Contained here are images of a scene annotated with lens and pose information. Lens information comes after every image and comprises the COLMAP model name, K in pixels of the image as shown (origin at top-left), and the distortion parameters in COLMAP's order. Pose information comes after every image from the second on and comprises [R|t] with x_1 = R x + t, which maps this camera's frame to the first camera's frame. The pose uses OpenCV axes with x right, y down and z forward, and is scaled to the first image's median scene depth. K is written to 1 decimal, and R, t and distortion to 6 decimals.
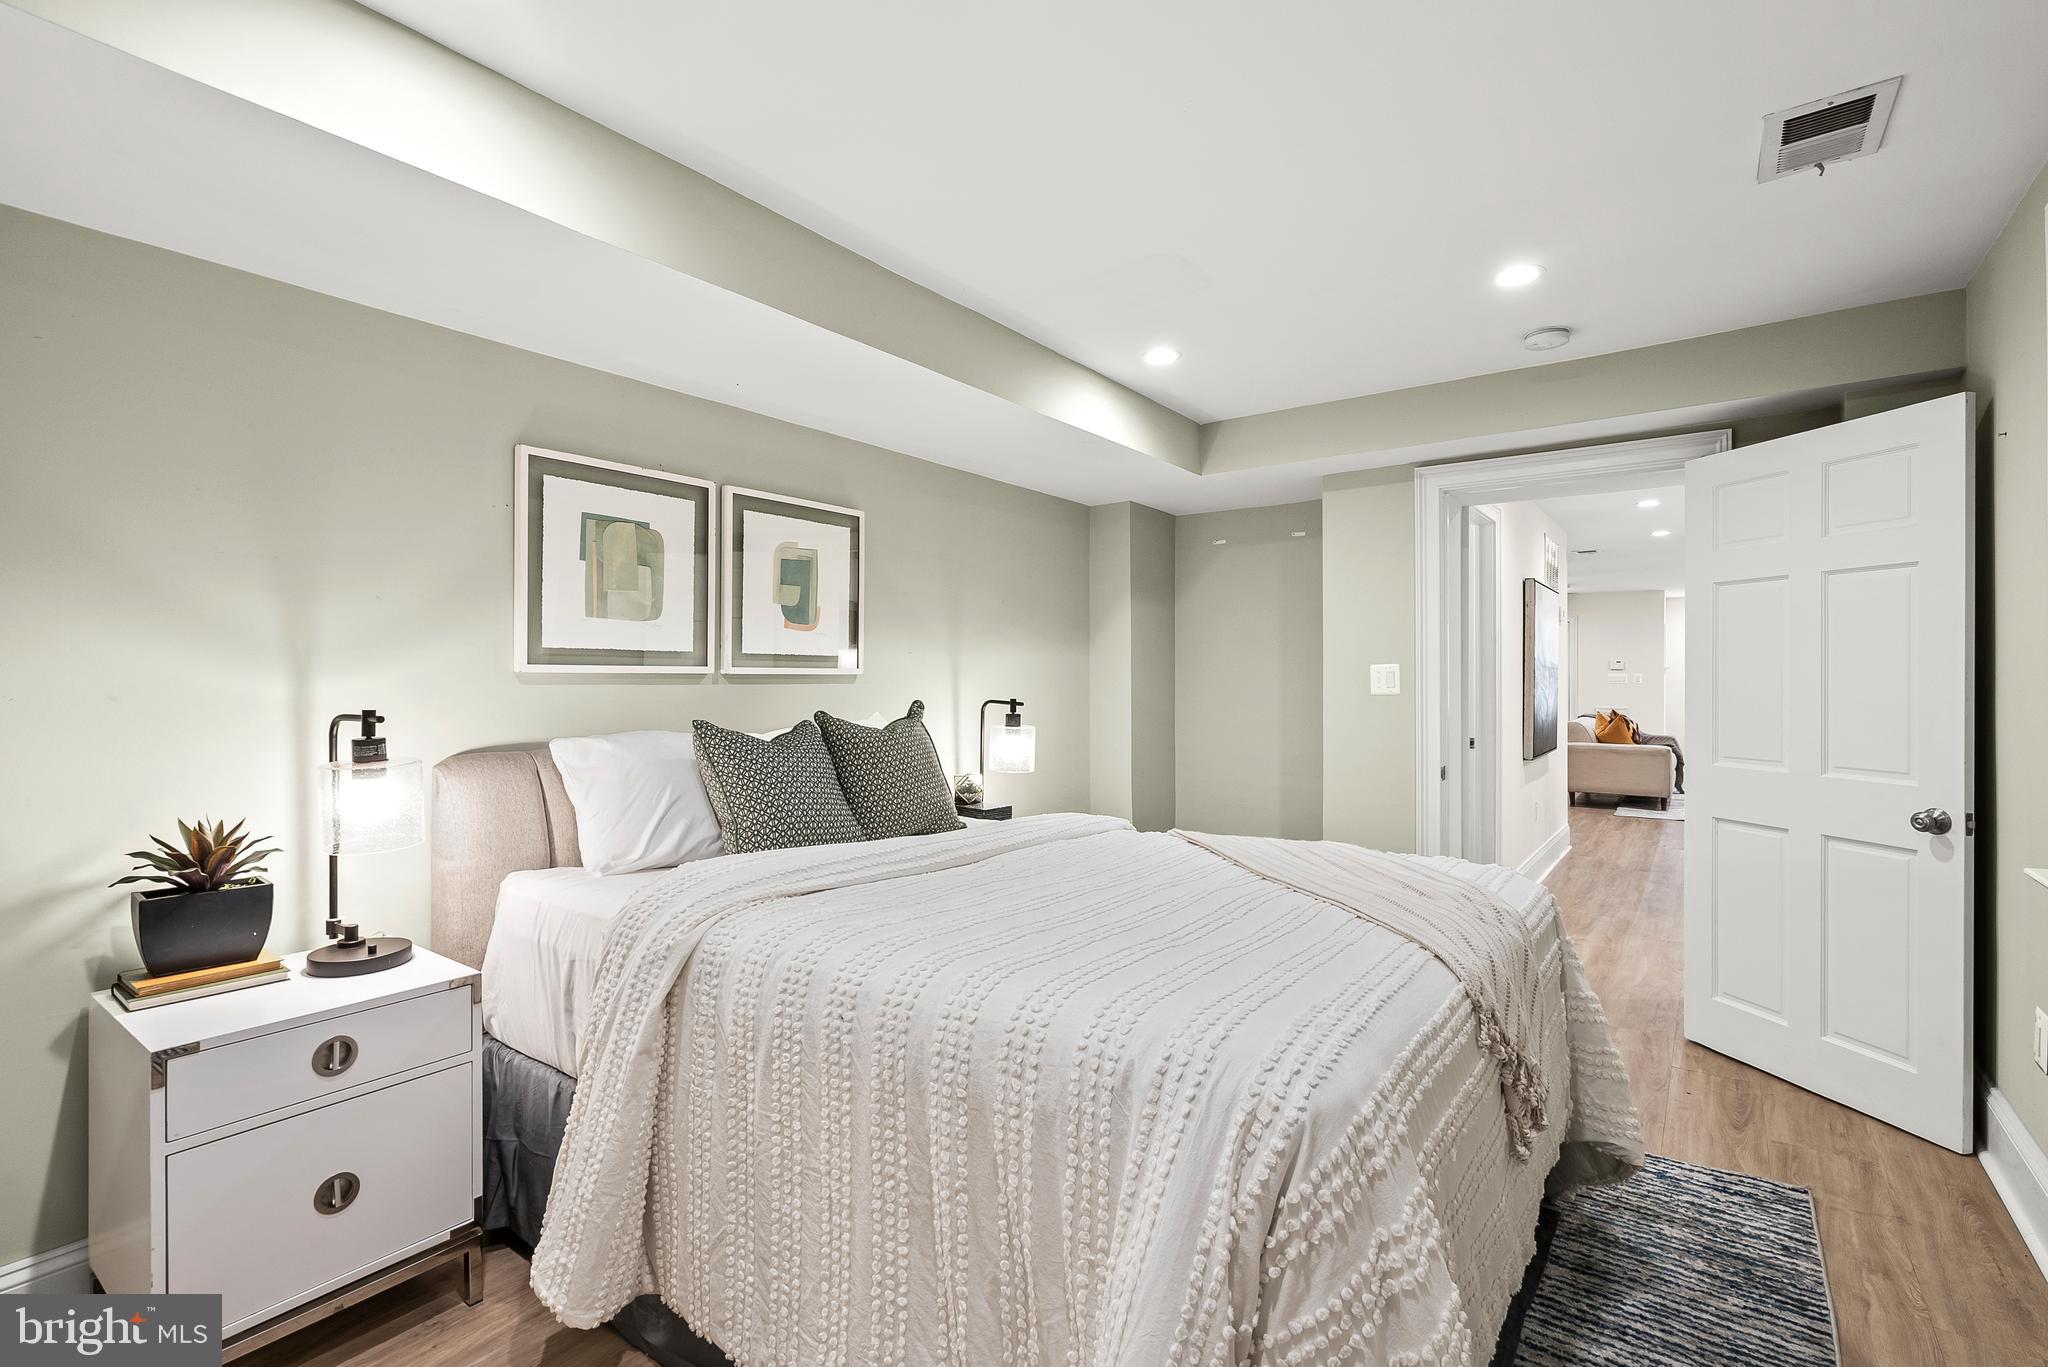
lens RADIAL K [[927.0, 0, 1026.6], [0, 927.0, 685.2], [0, 0, 1]] dist [0.000228, 0.000125]
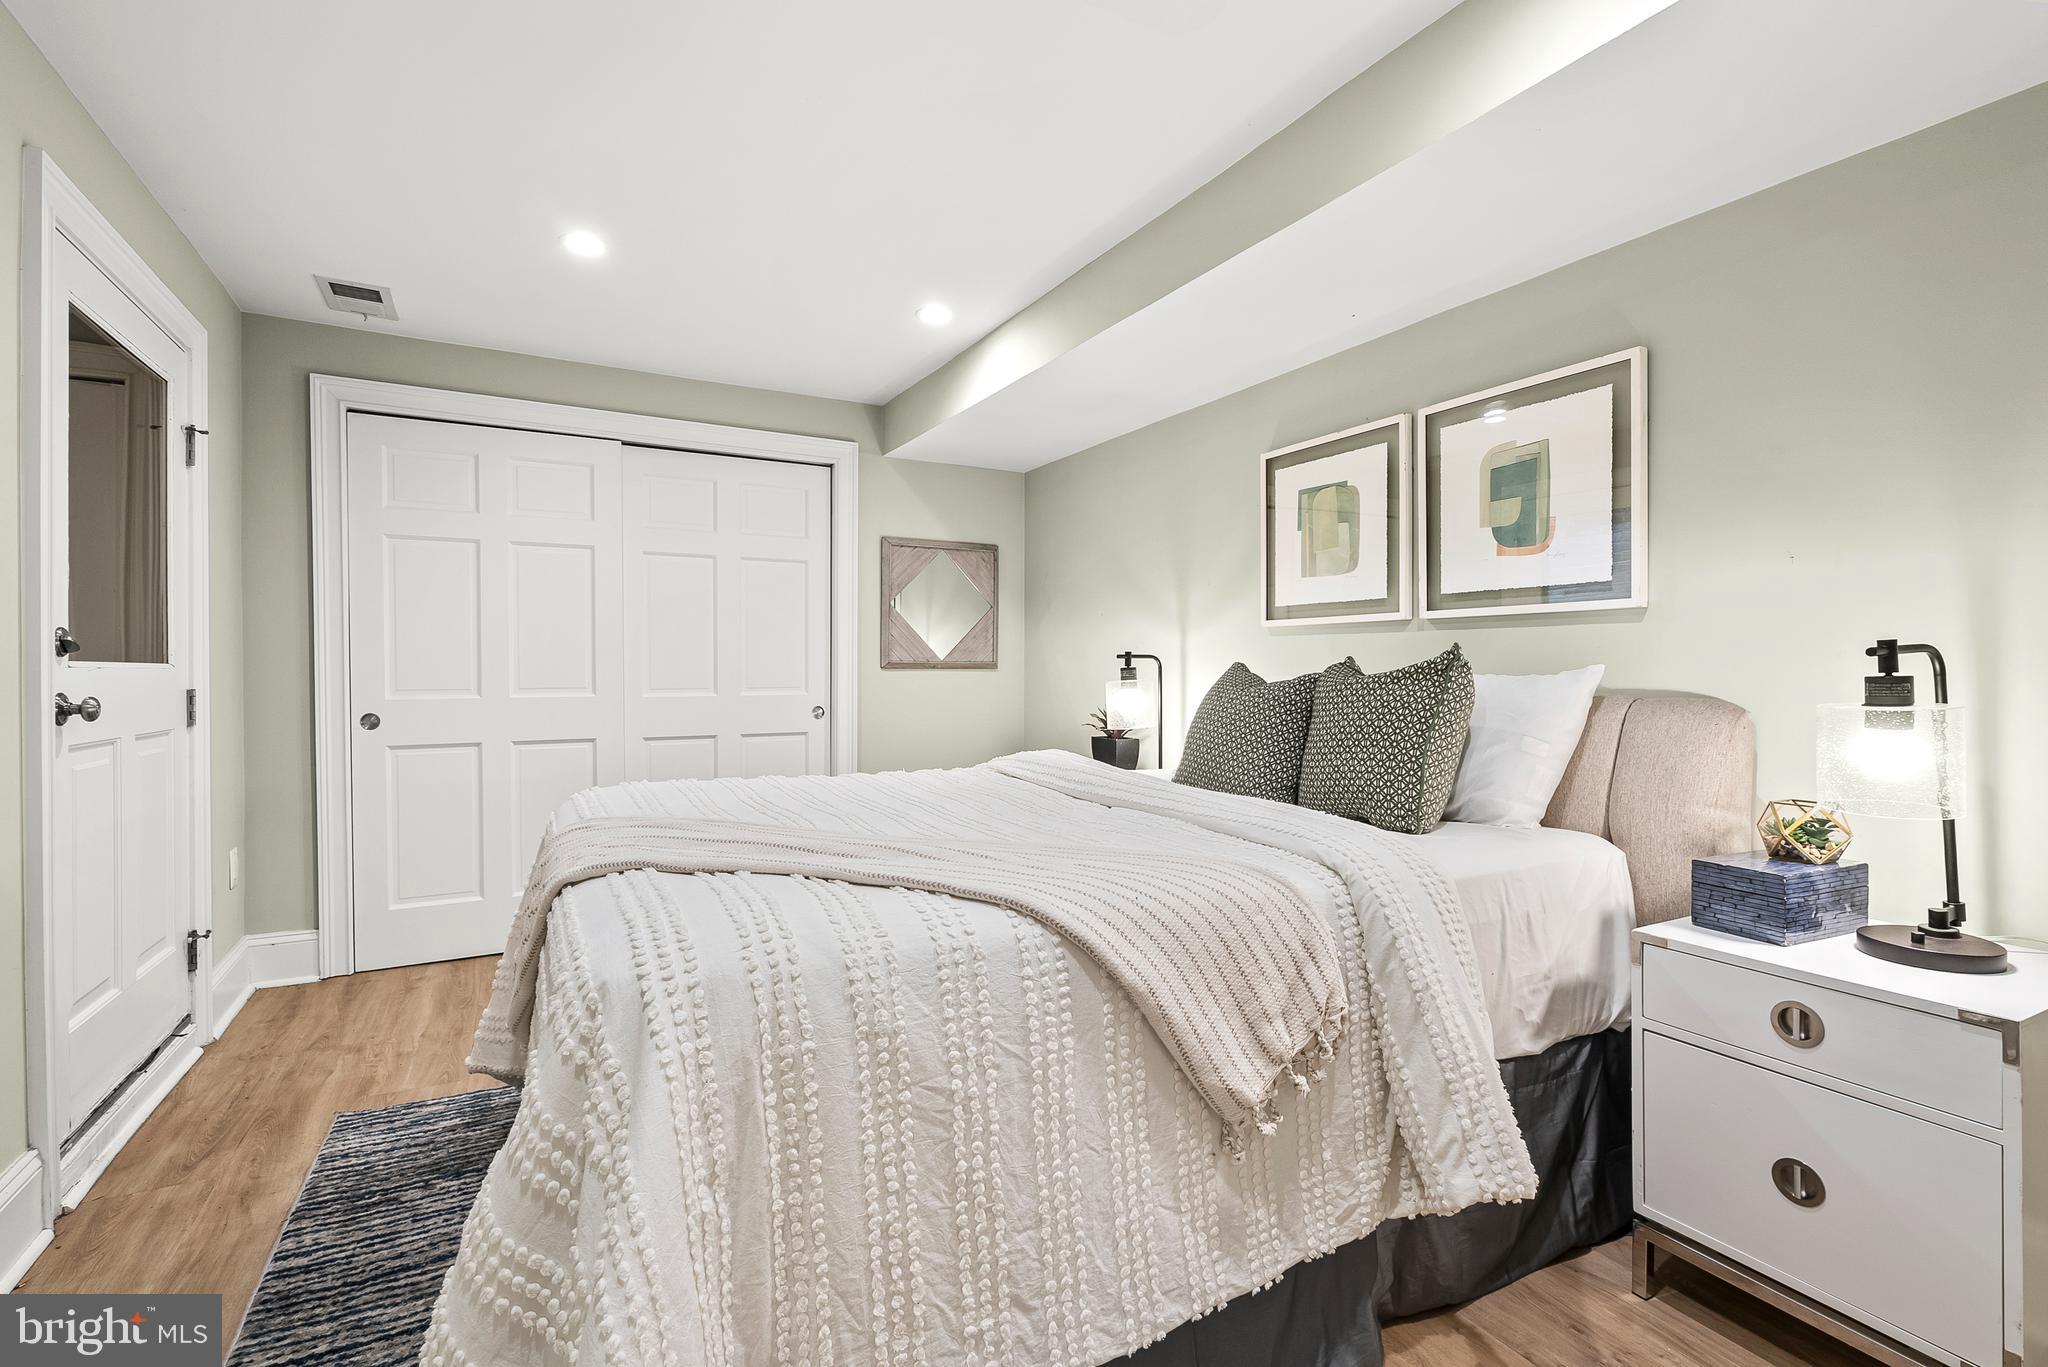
lens RADIAL K [[935.7, 0, 1022.5], [0, 935.7, 655.4], [0, 0, 1]] dist [0.002125, 0.000531]
pose [[-0.409275, 0.013352, -0.912313, 0.696052], [0.024666, 0.999689, 0.003566, 0.011113], [0.912078, -0.021044, -0.409477, 1.057543]]
